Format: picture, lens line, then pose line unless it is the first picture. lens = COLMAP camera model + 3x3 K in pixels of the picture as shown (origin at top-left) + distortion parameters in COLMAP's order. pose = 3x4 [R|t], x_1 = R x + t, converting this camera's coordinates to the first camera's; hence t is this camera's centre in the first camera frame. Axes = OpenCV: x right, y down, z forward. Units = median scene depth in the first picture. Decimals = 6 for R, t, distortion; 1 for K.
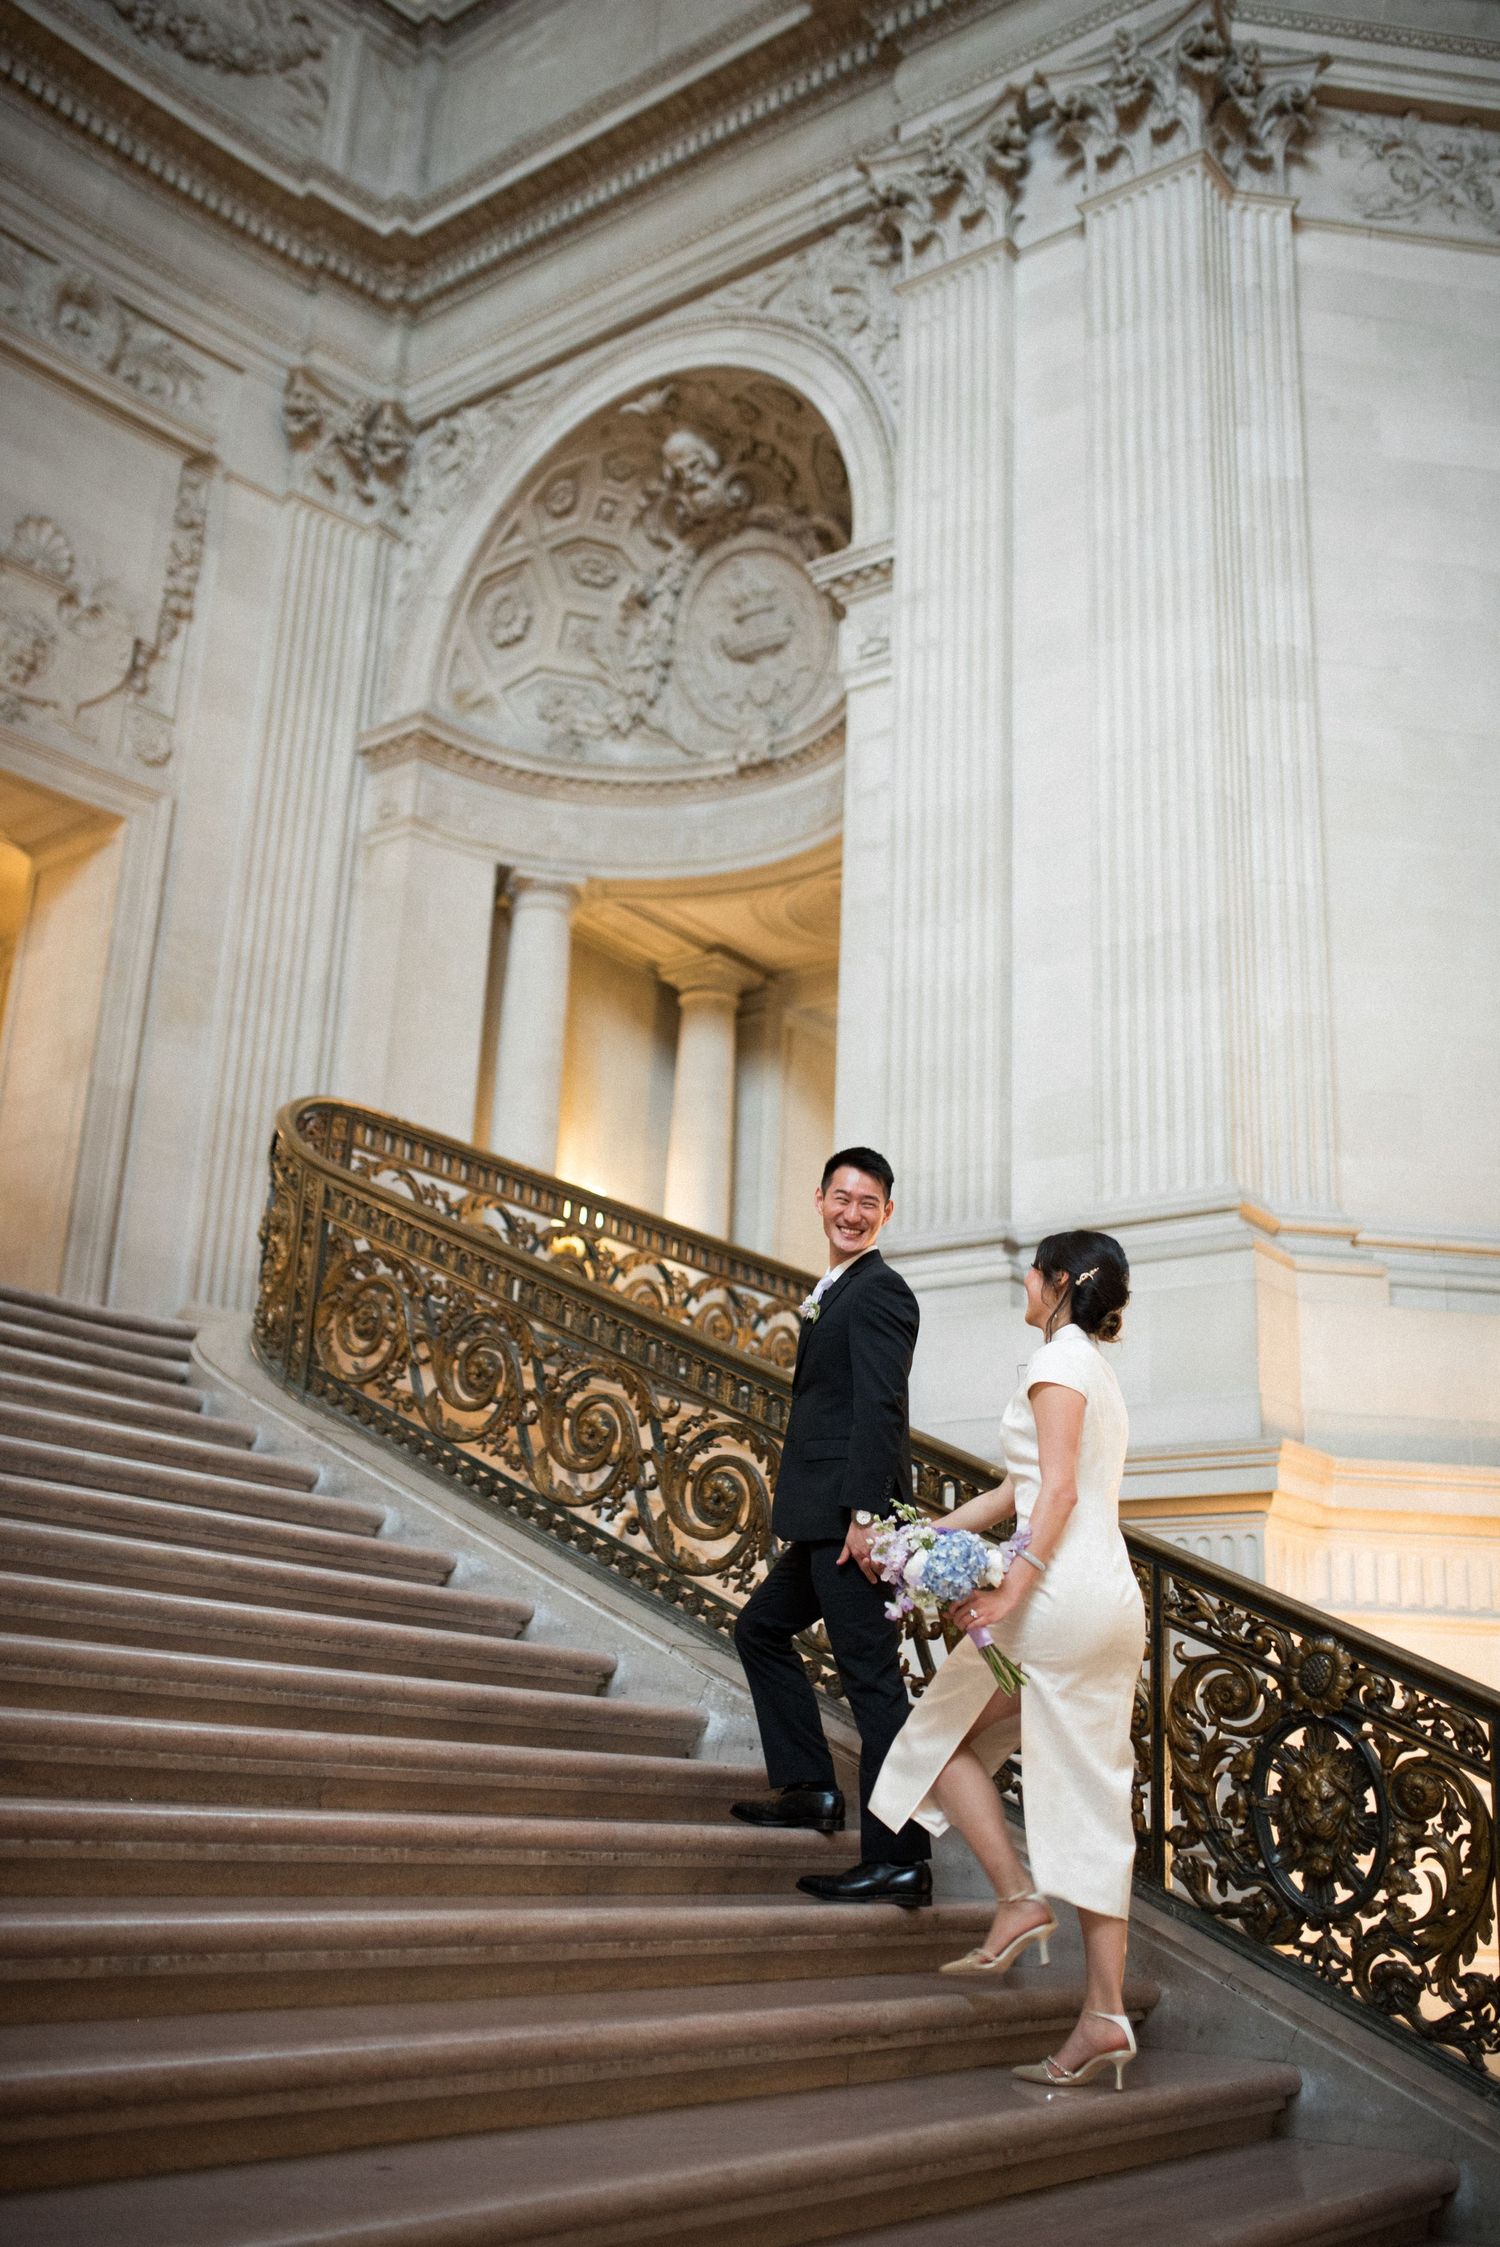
lens RADIAL K [[2124.0, 0, 750.9], [0, 2124.0, 1098.9], [0, 0, 1]] dist [-0.062775, 0.139715]
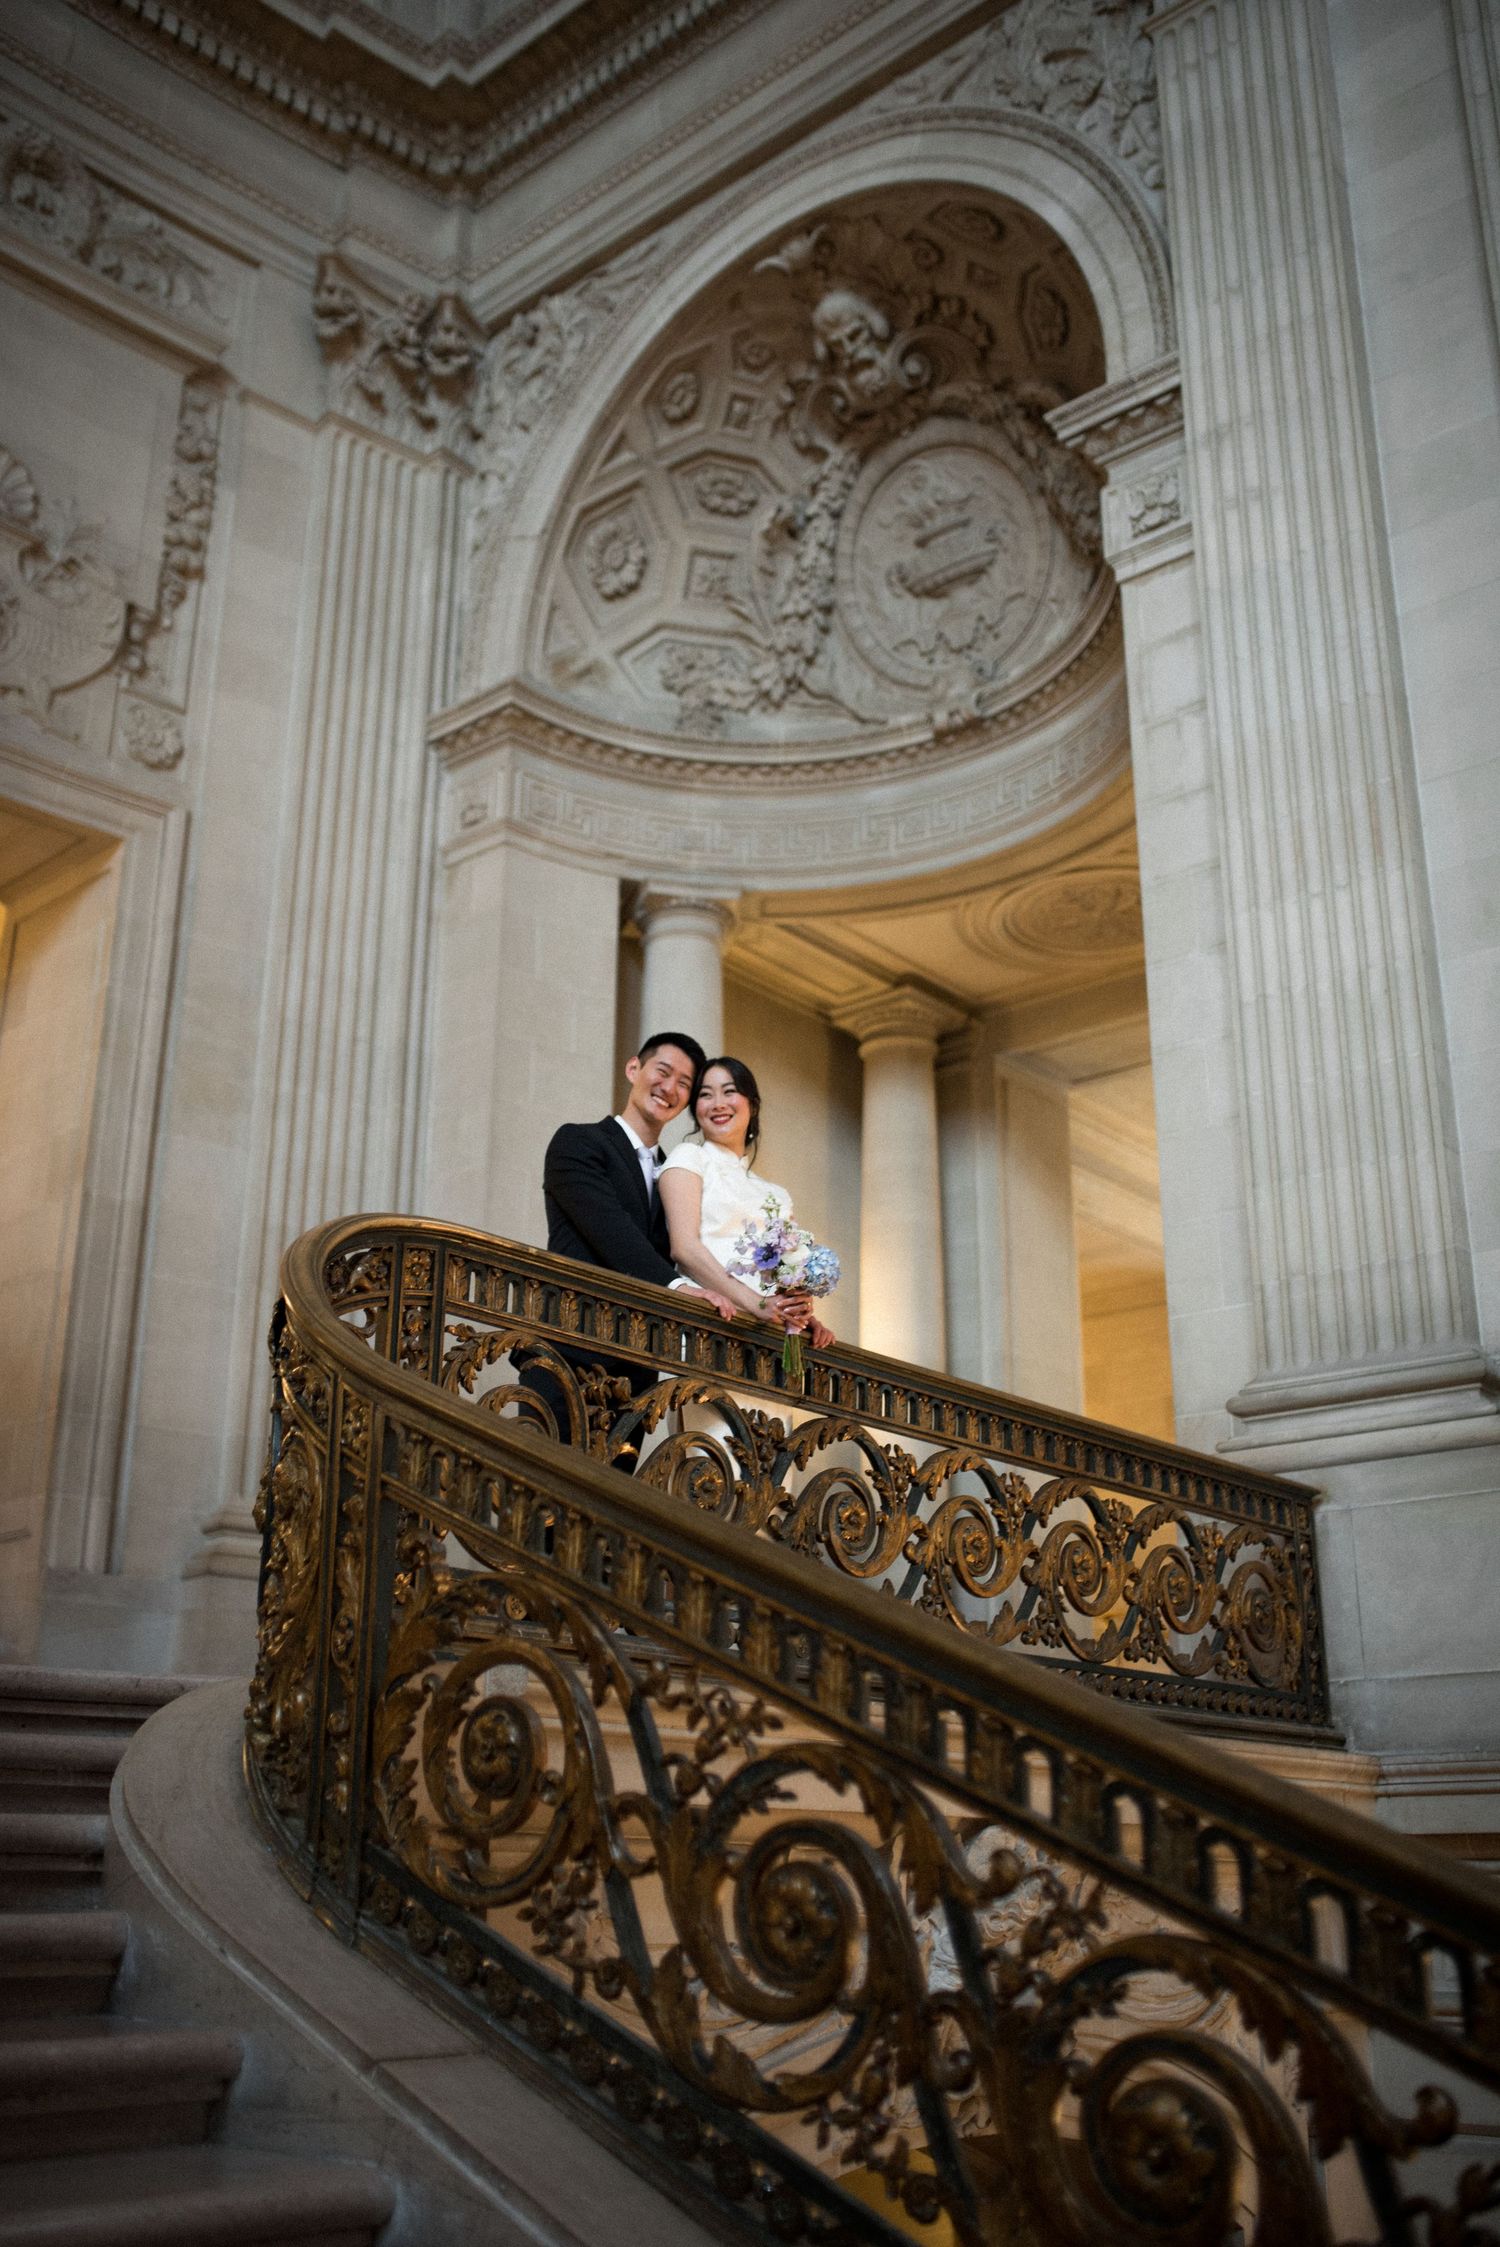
lens RADIAL K [[2124.0, 0, 750.9], [0, 2124.0, 1098.9], [0, 0, 1]] dist [-0.062775, 0.139715]
pose [[0.997636, -0.054343, -0.042053, -0.046821], [0.052783, 0.997907, -0.037361, -0.002632], [0.043996, 0.035053, 0.998417, 0.256560]]
